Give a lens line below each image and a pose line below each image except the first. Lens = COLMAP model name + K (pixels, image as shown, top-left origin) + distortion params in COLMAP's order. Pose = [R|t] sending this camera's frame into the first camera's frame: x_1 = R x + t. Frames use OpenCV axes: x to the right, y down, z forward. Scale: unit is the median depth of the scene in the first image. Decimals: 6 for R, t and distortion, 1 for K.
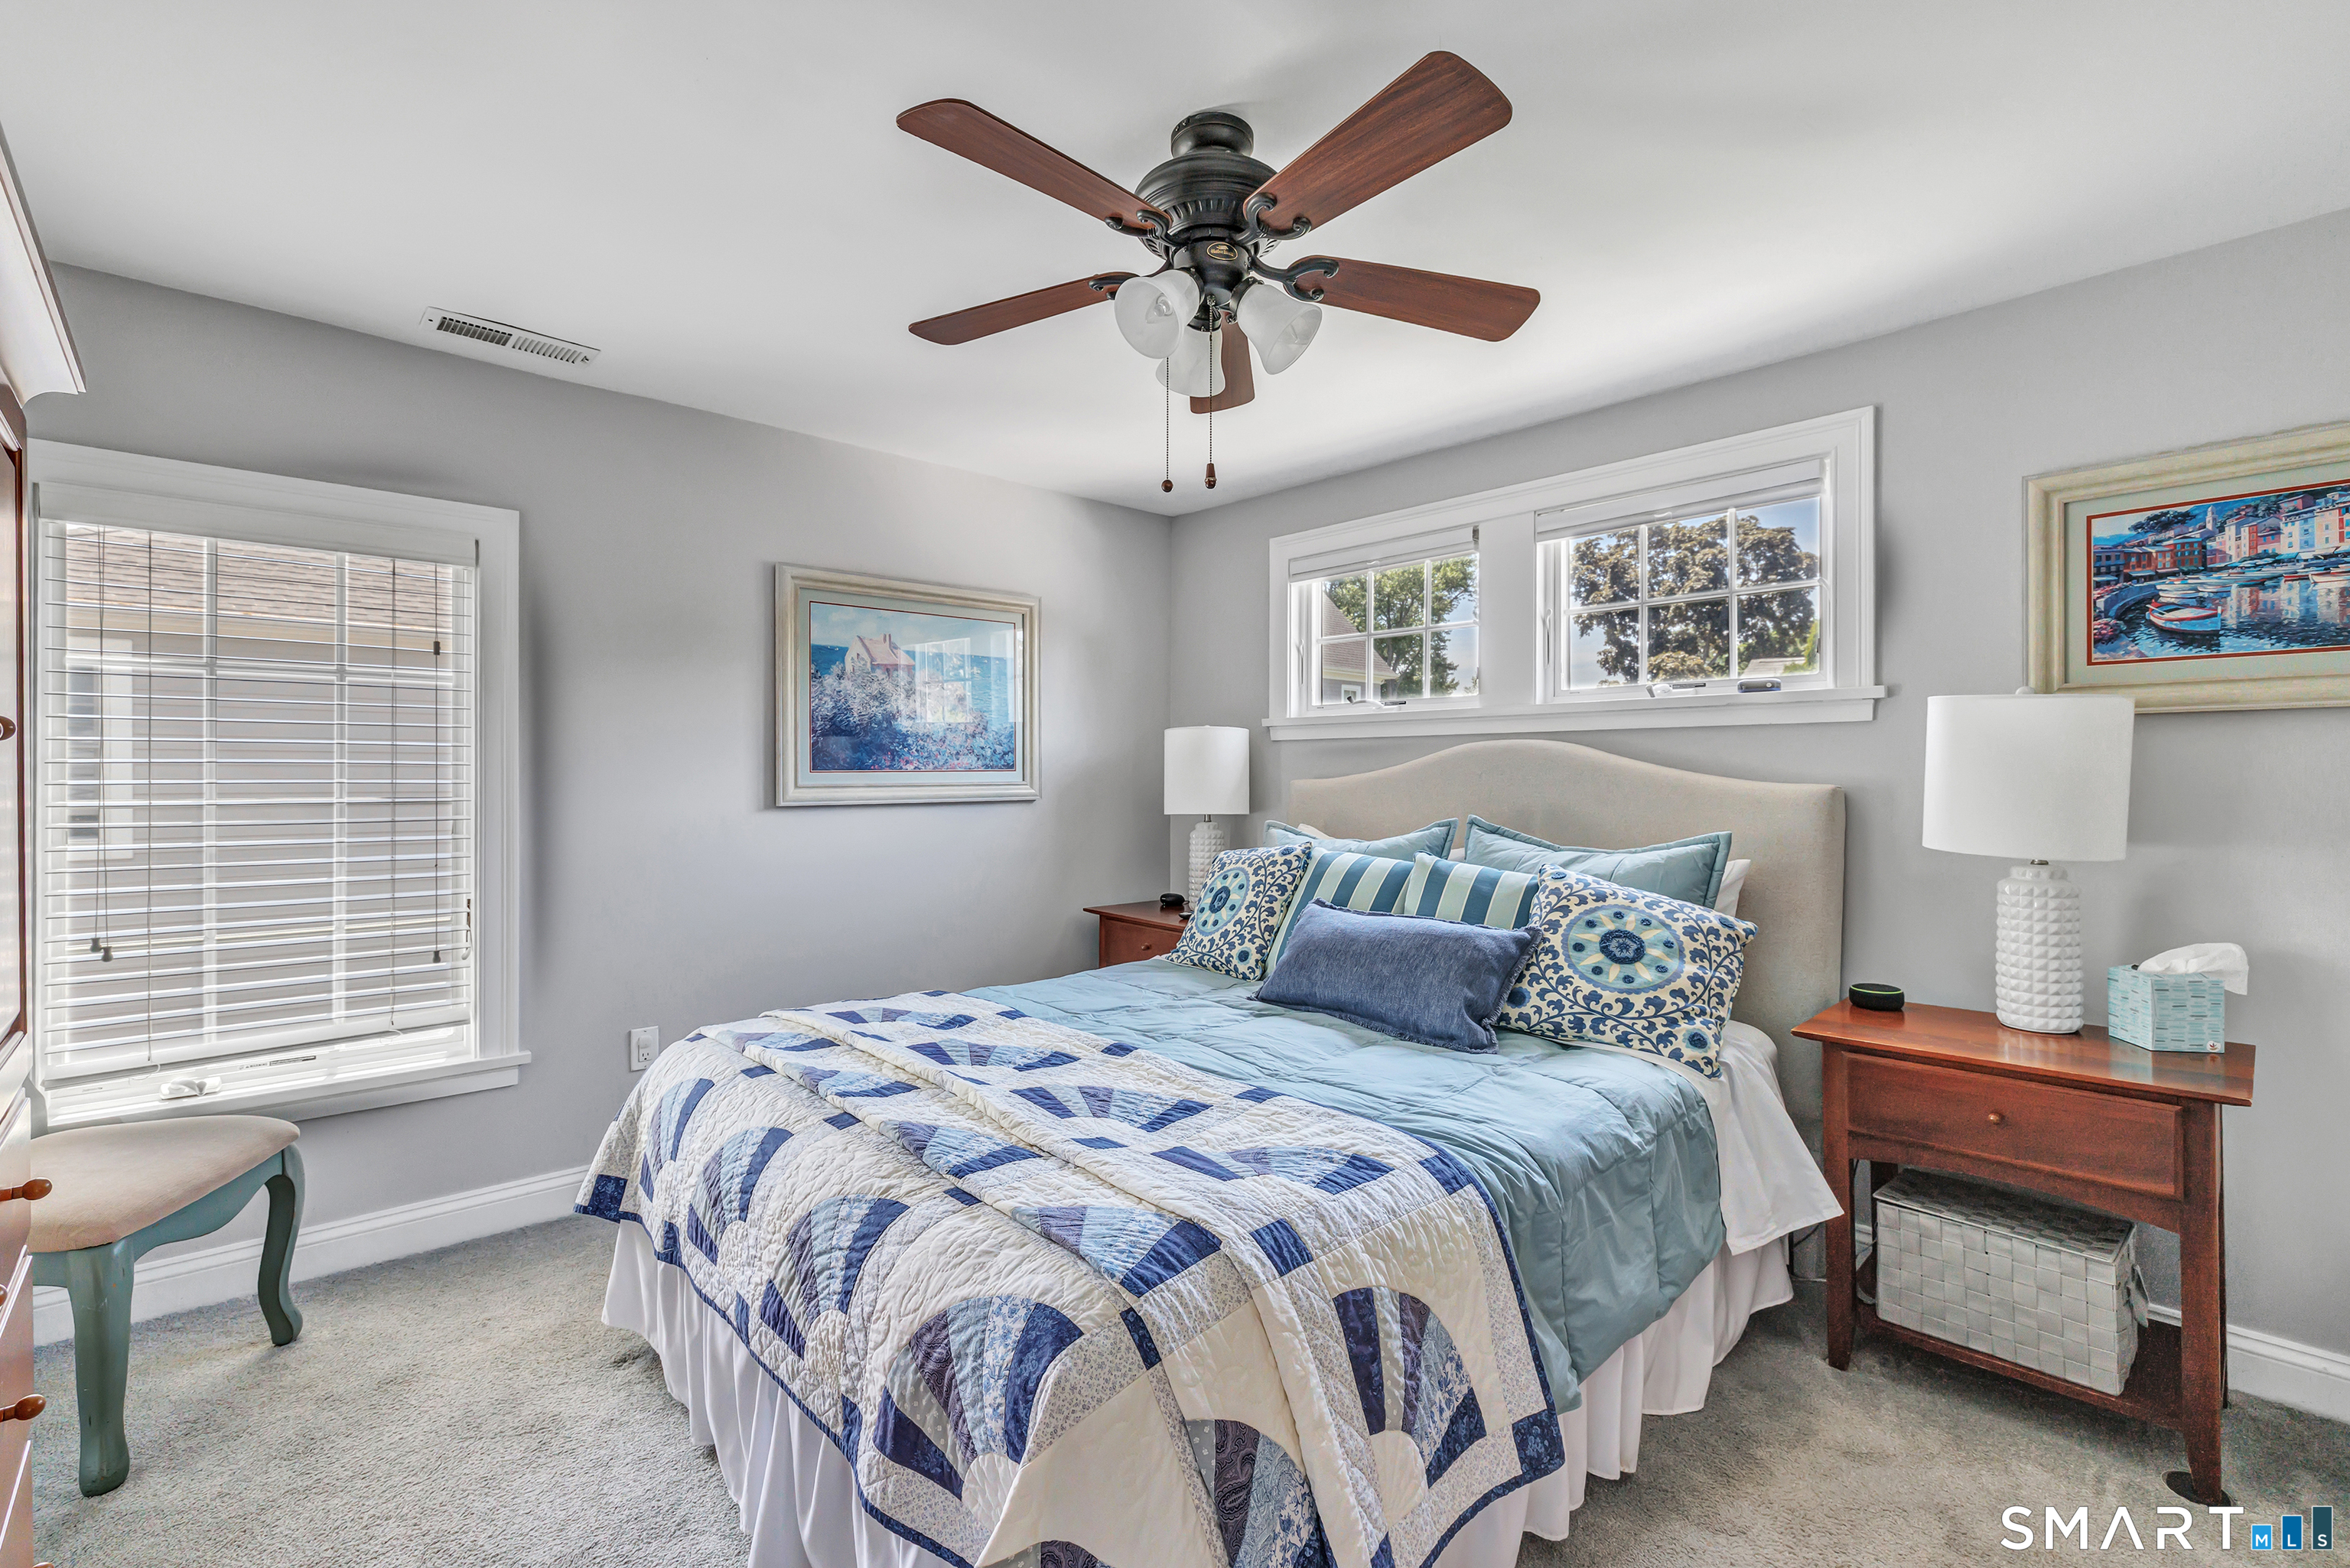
lens RADIAL K [[1058.6, 0, 1175.0], [0, 1058.6, 784.0], [0, 0, 1]] dist [-0.000511, -0.000023]
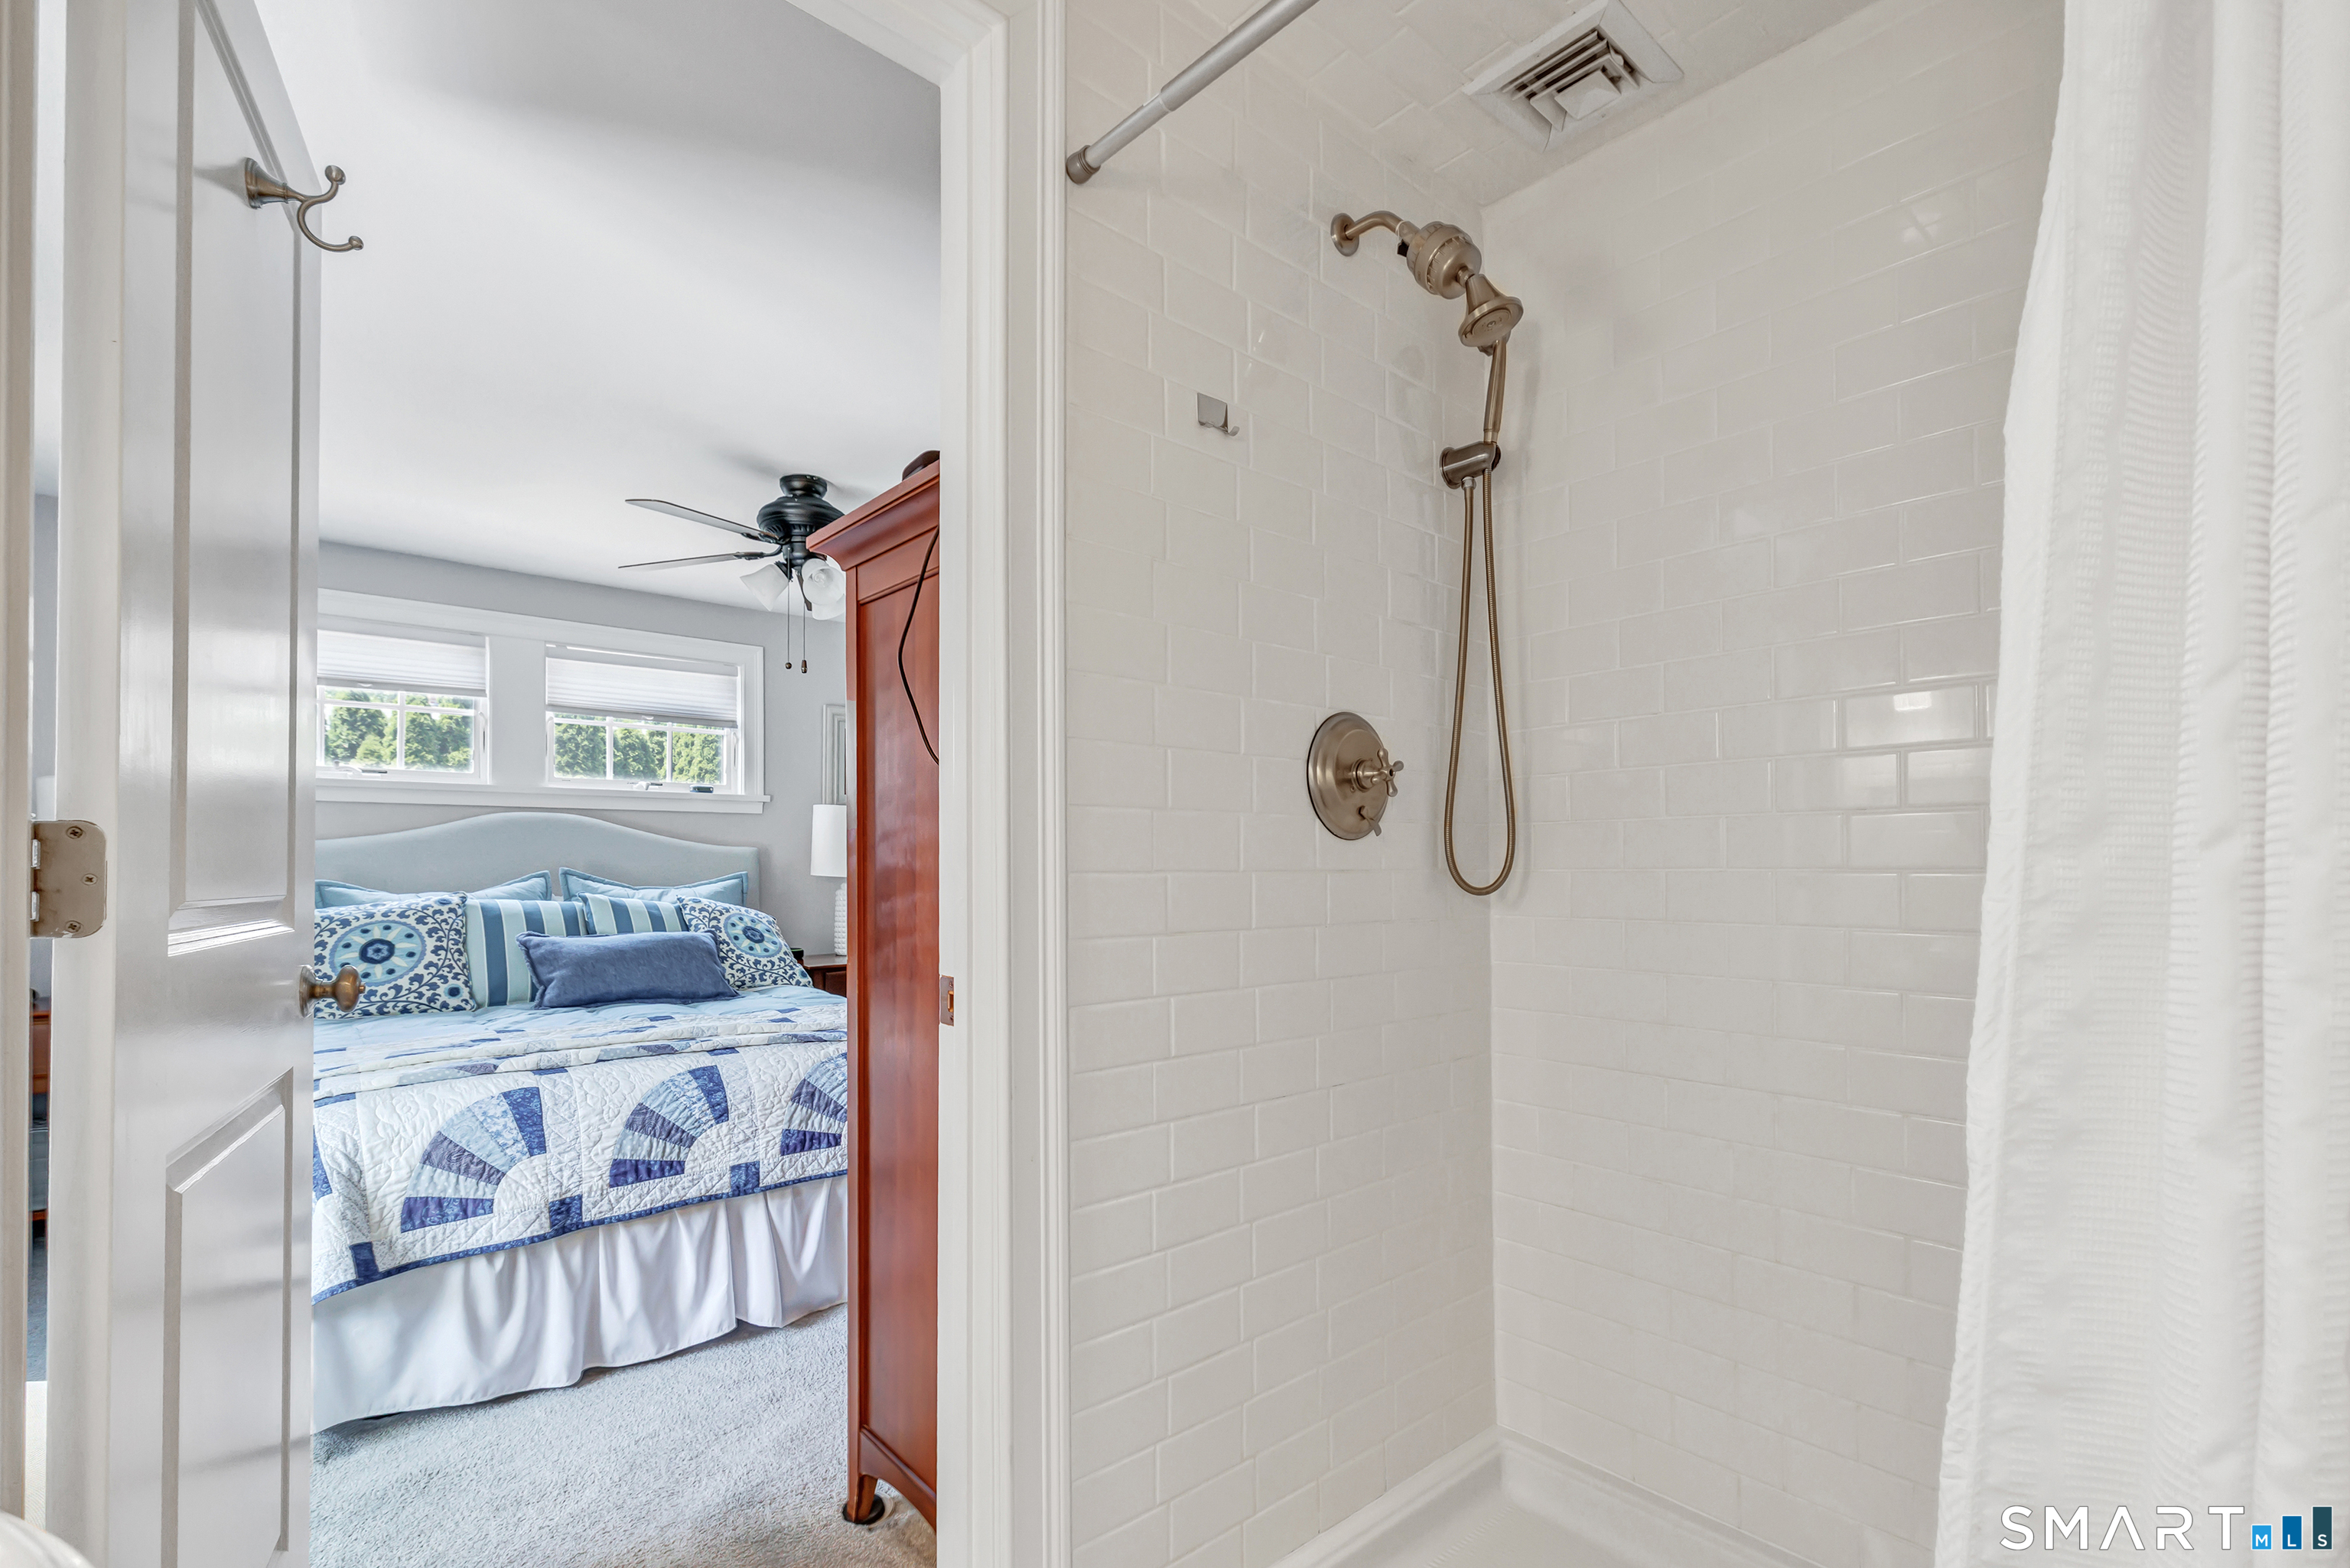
lens RADIAL K [[1055.4, 0, 1175.6], [0, 1055.4, 854.0], [0, 0, 1]] dist [-0.000318, -0.000032]
pose [[0.021191, 0.015988, 0.999648, -1.190680], [0.019080, 0.999684, -0.016393, 0.056067], [-0.999593, 0.019421, 0.020879, 0.234078]]
